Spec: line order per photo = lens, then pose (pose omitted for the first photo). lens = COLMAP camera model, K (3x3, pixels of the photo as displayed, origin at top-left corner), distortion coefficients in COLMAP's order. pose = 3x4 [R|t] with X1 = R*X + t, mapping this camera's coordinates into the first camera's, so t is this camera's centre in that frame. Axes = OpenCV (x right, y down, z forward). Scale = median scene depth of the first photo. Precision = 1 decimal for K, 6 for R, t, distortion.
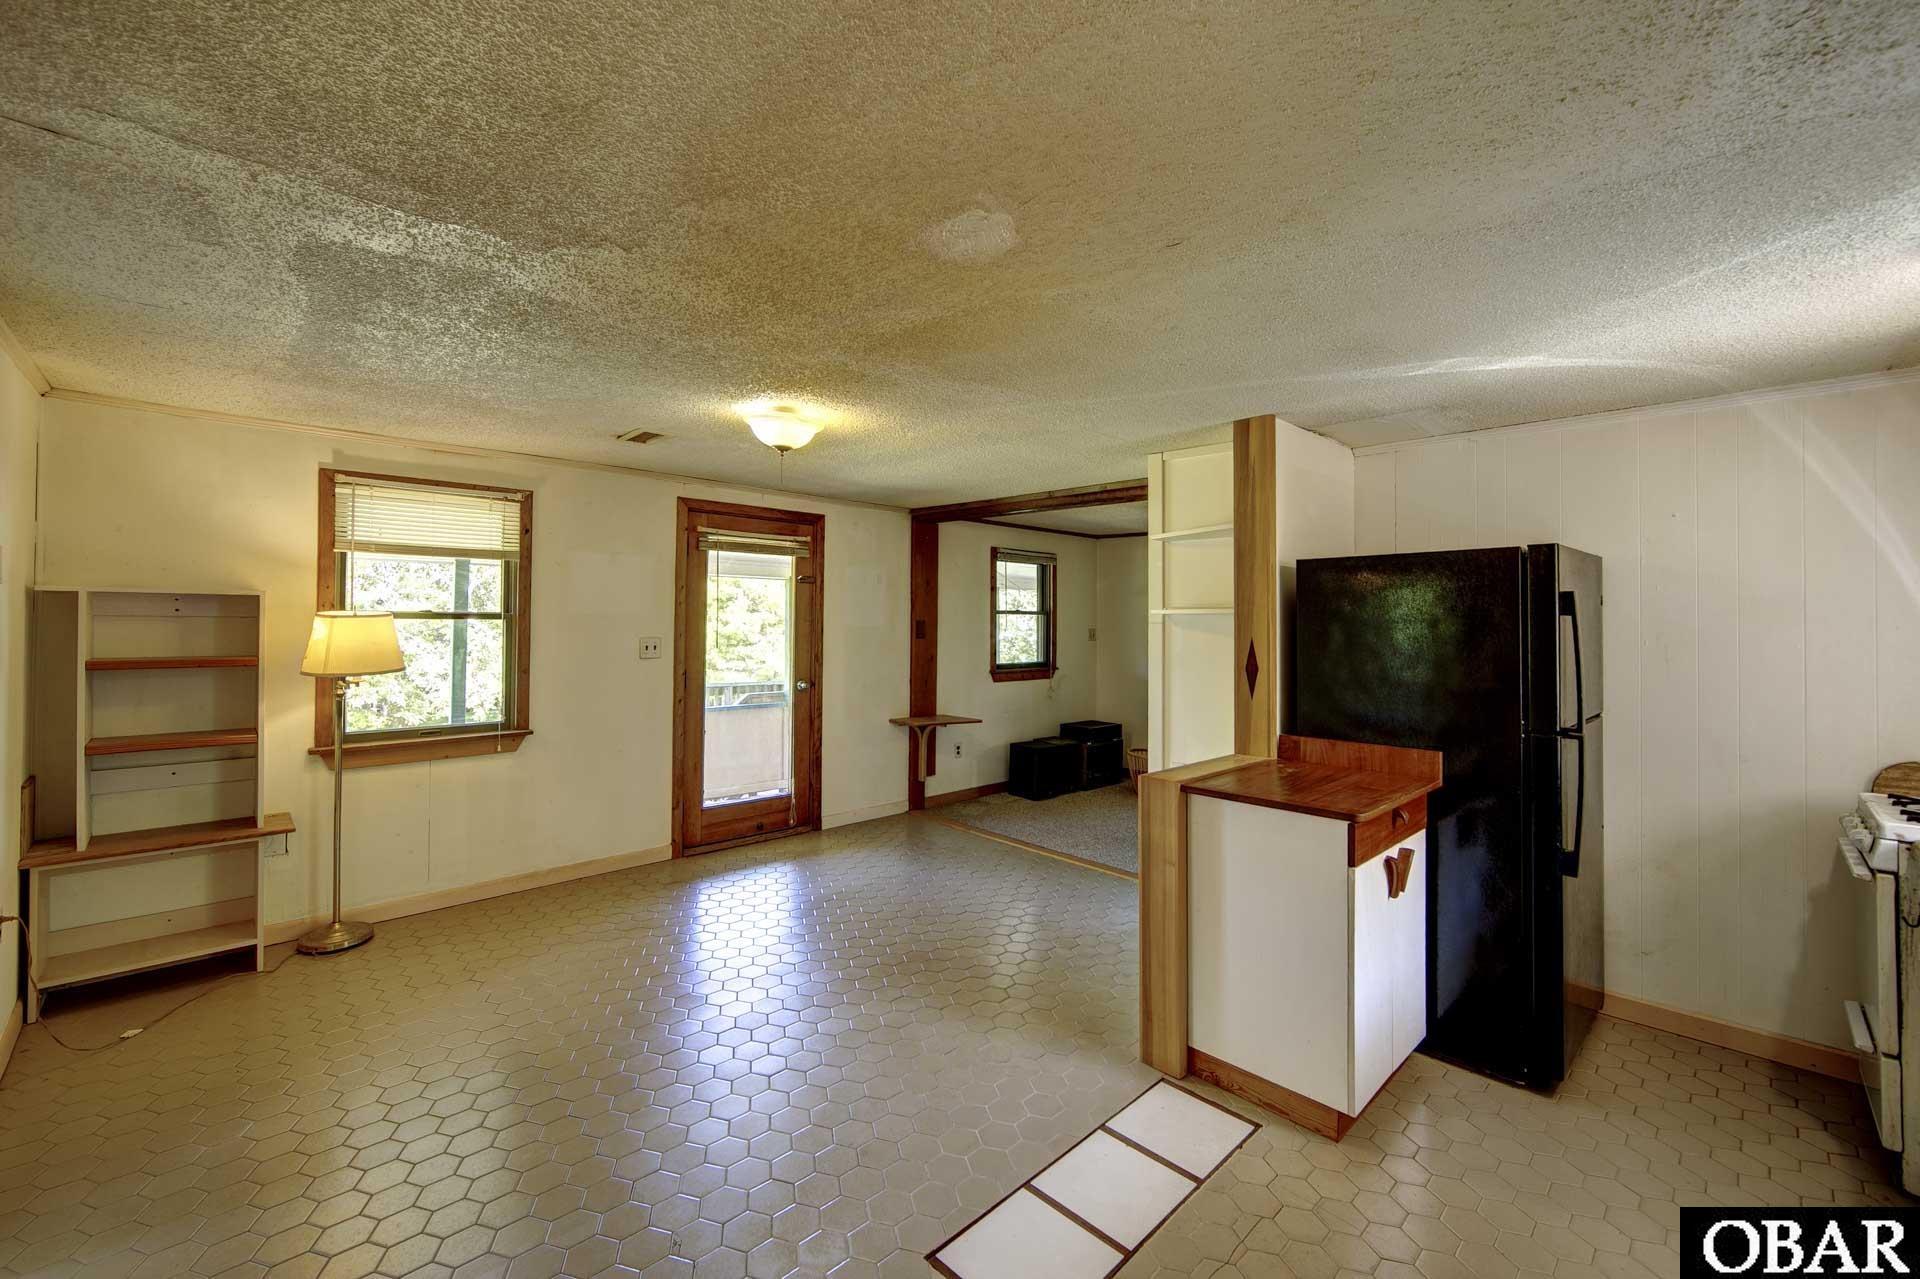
lens RADIAL K [[801.6, 0, 947.8], [0, 801.6, 614.6], [0, 0, 1]] dist [-0.009955, 0.001368]
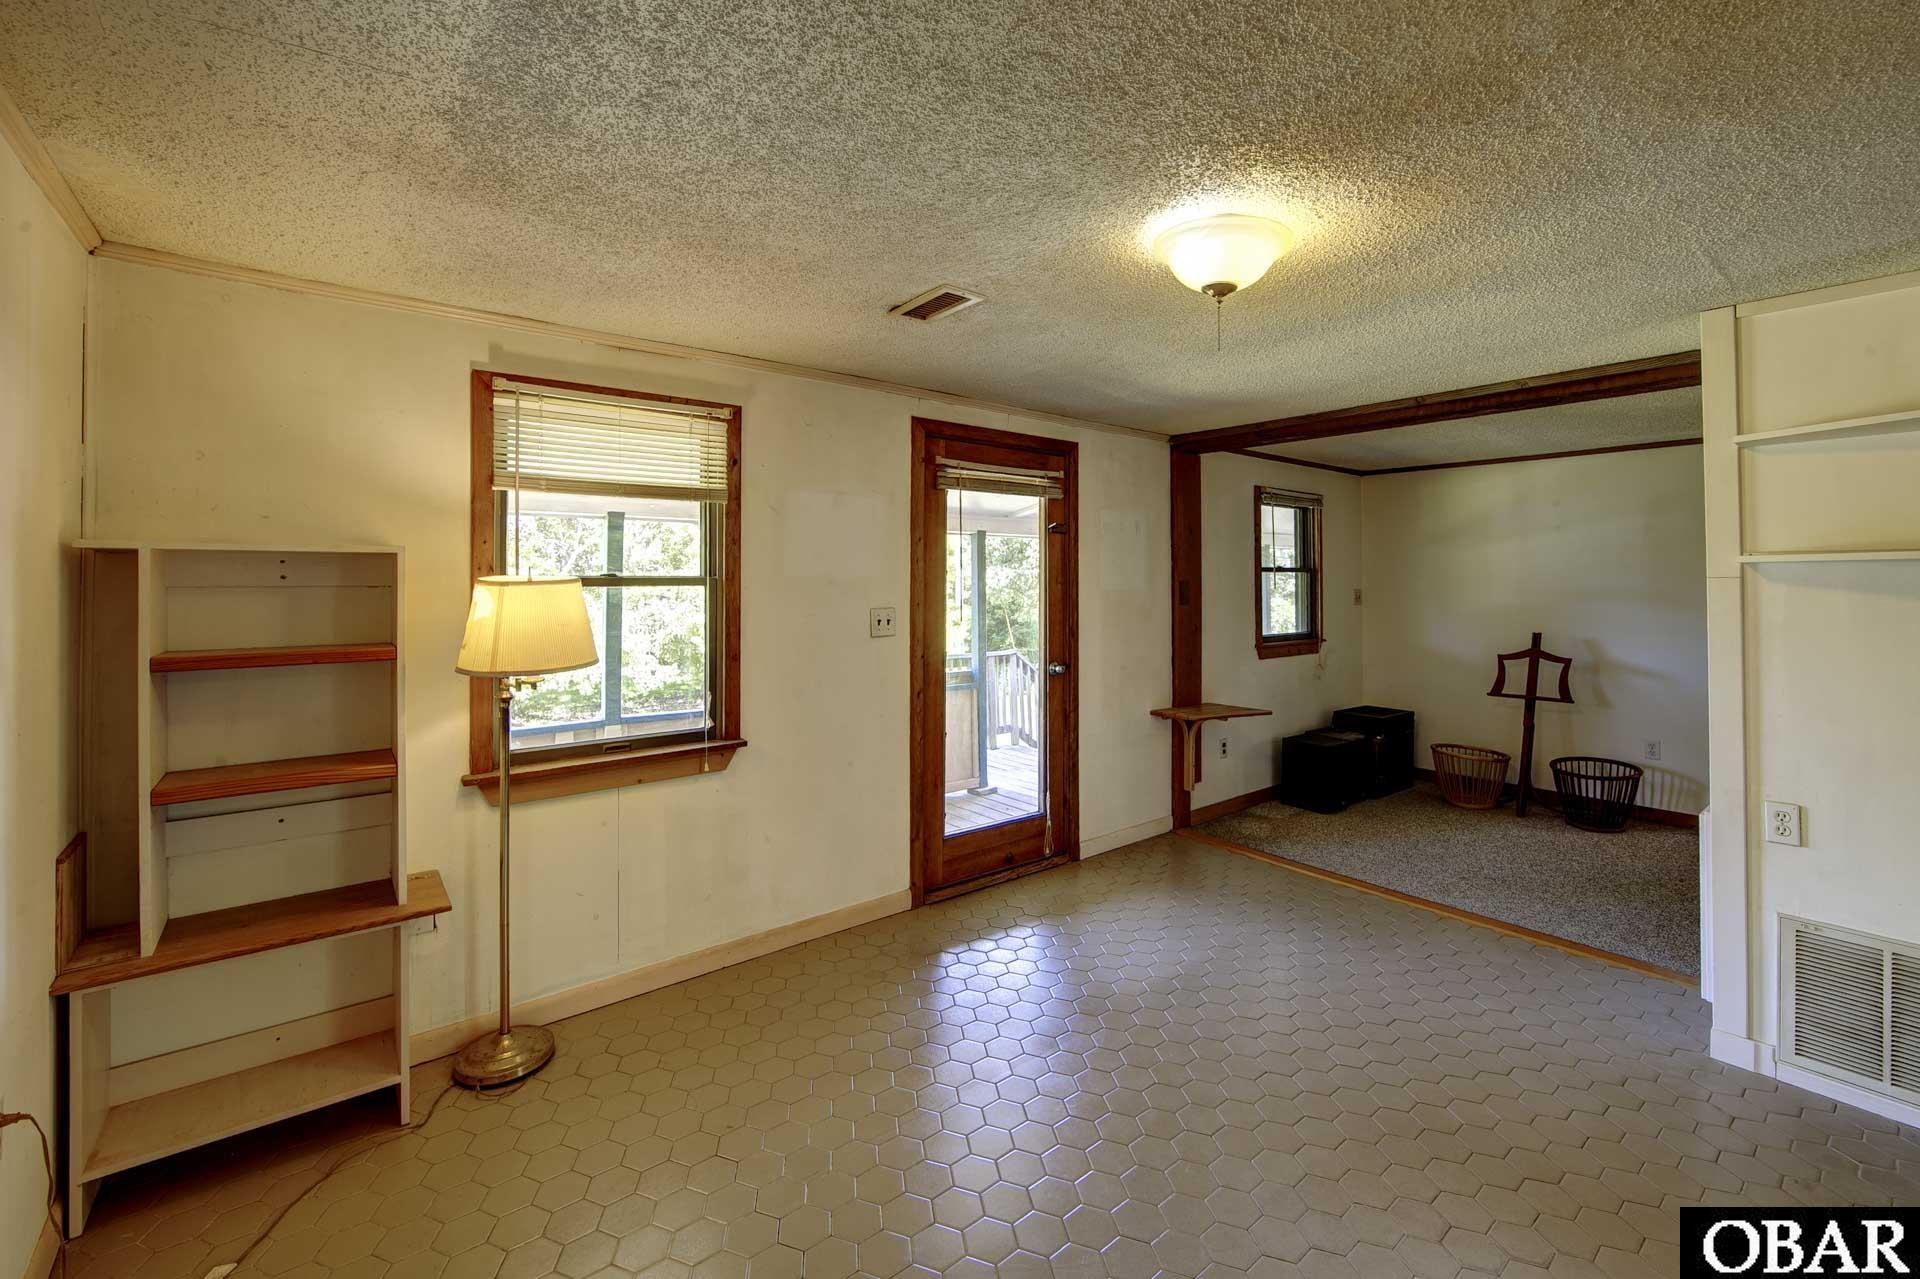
lens RADIAL K [[801.6, 0, 929.3], [0, 801.6, 577.3], [0, 0, 1]] dist [-0.009955, 0.001368]
pose [[0.994525, -0.012483, -0.103750, -0.281553], [0.012481, 0.999922, -0.000662, 0.001598], [0.103750, -0.000637, 0.994603, 0.305693]]
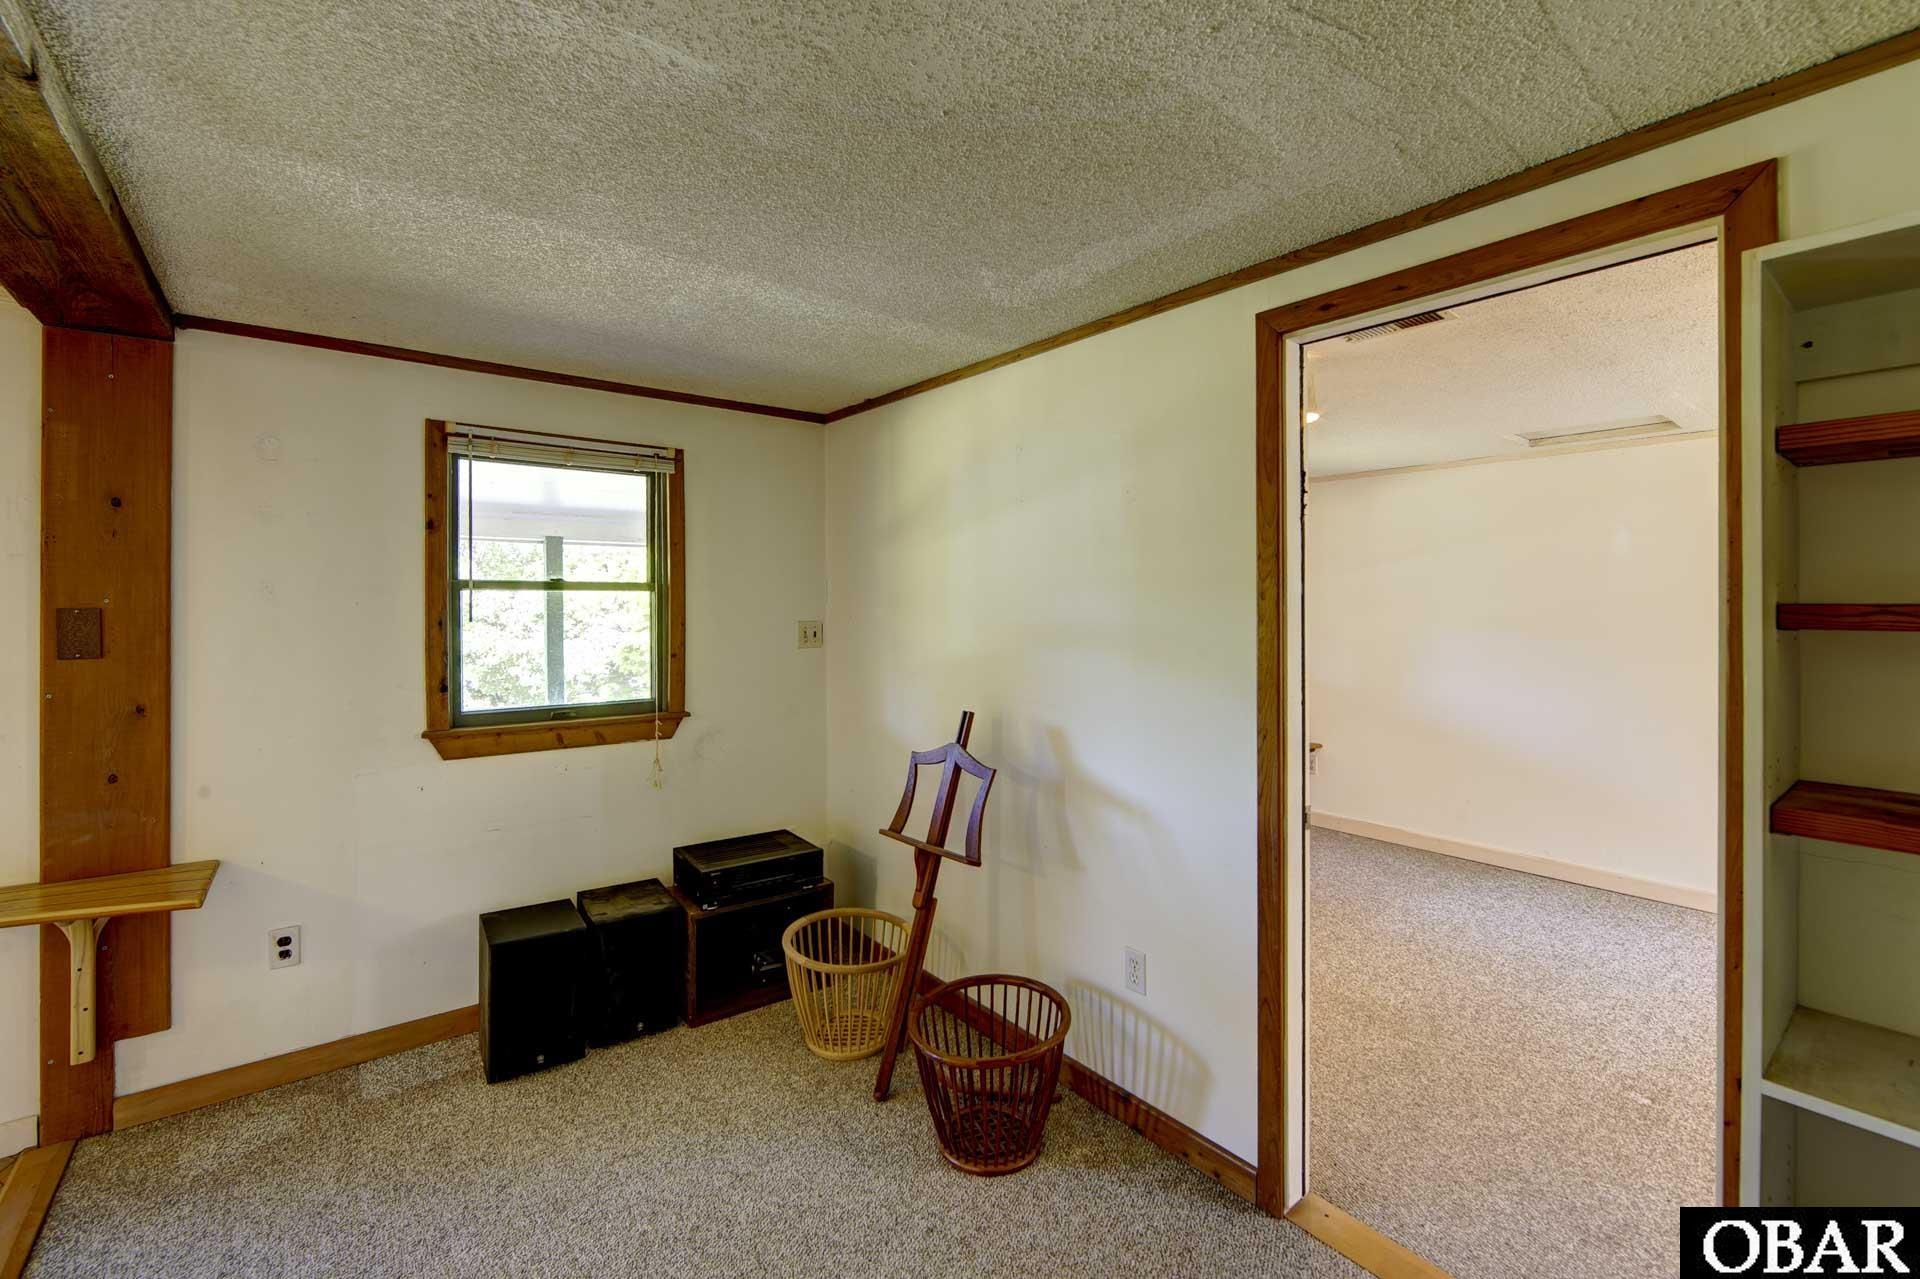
lens RADIAL K [[801.6, 0, 962.3], [0, 801.6, 596.6], [0, 0, 1]] dist [-0.009955, 0.001368]
pose [[0.995572, 0.001230, -0.093997, 0.552626], [0.000042, 0.999908, 0.013535, -0.003796], [0.094006, -0.013479, 0.995480, 0.987711]]
